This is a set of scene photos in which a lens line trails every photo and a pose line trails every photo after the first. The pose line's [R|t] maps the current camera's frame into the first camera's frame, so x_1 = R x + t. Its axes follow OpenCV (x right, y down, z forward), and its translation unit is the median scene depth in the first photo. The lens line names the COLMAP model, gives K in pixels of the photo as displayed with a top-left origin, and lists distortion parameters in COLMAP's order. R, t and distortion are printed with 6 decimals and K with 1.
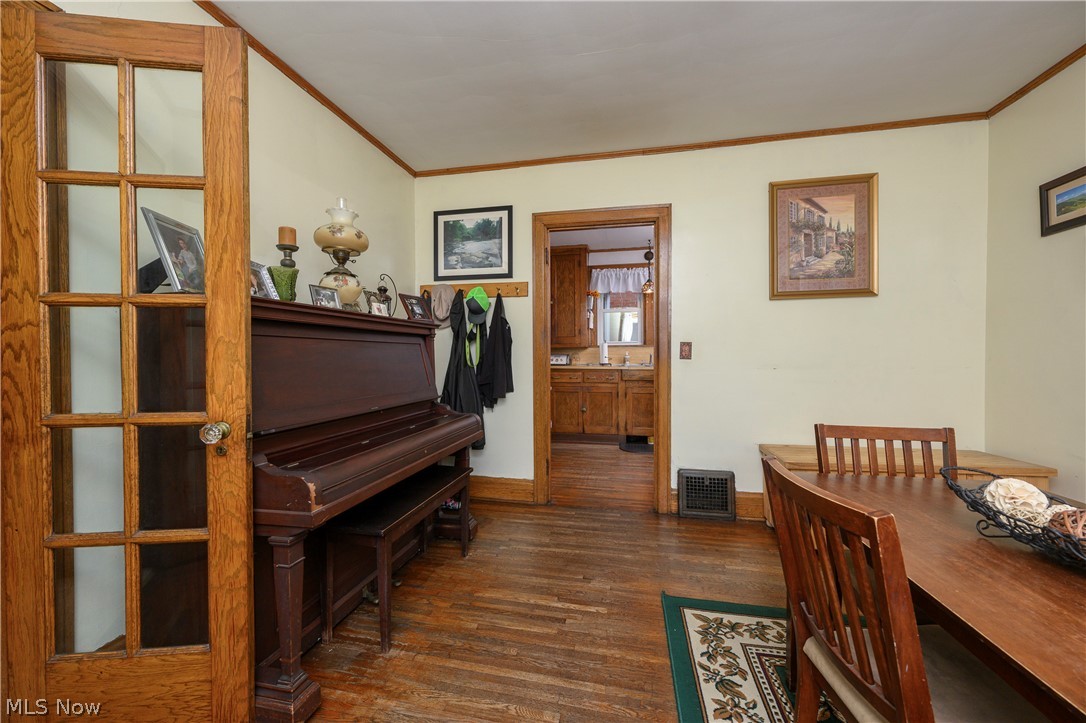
lens RADIAL K [[428.7, 0, 539.5], [0, 428.7, 355.7], [0, 0, 1]] dist [-0.001659, 0.000054]
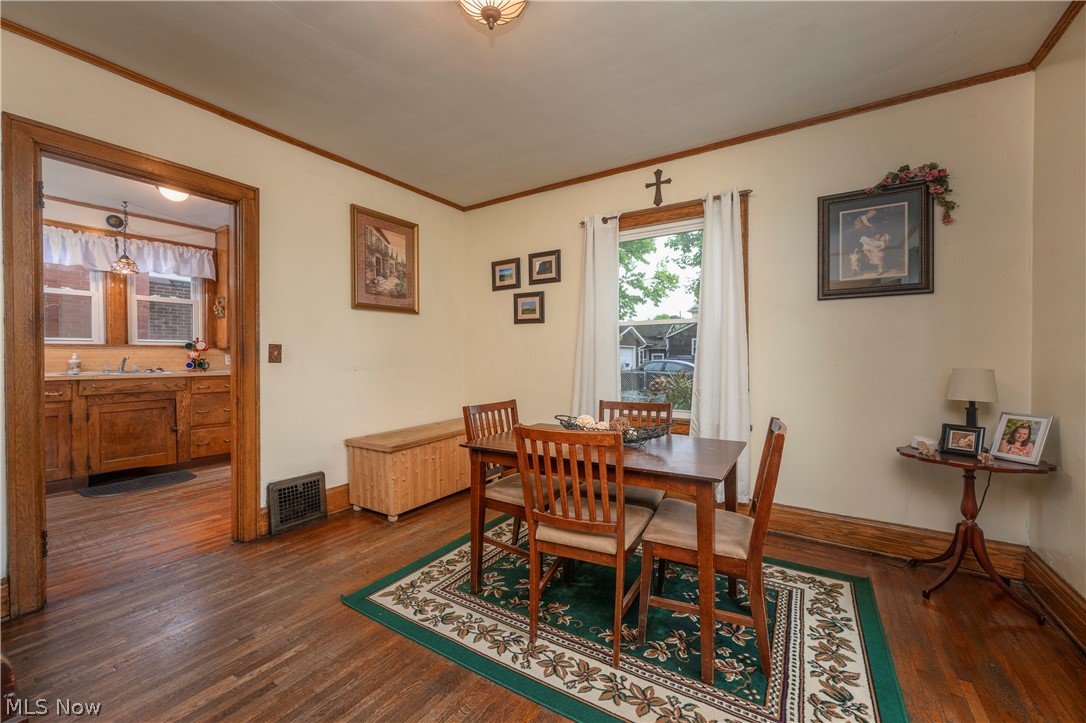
lens RADIAL K [[428.7, 0, 538.5], [0, 428.7, 357.3], [0, 0, 1]] dist [-0.001659, 0.000054]
pose [[0.354146, -0.001143, 0.935190, -0.365075], [0.004156, 0.999991, -0.000351, -0.001242], [-0.935181, 0.004011, 0.354147, 0.164127]]
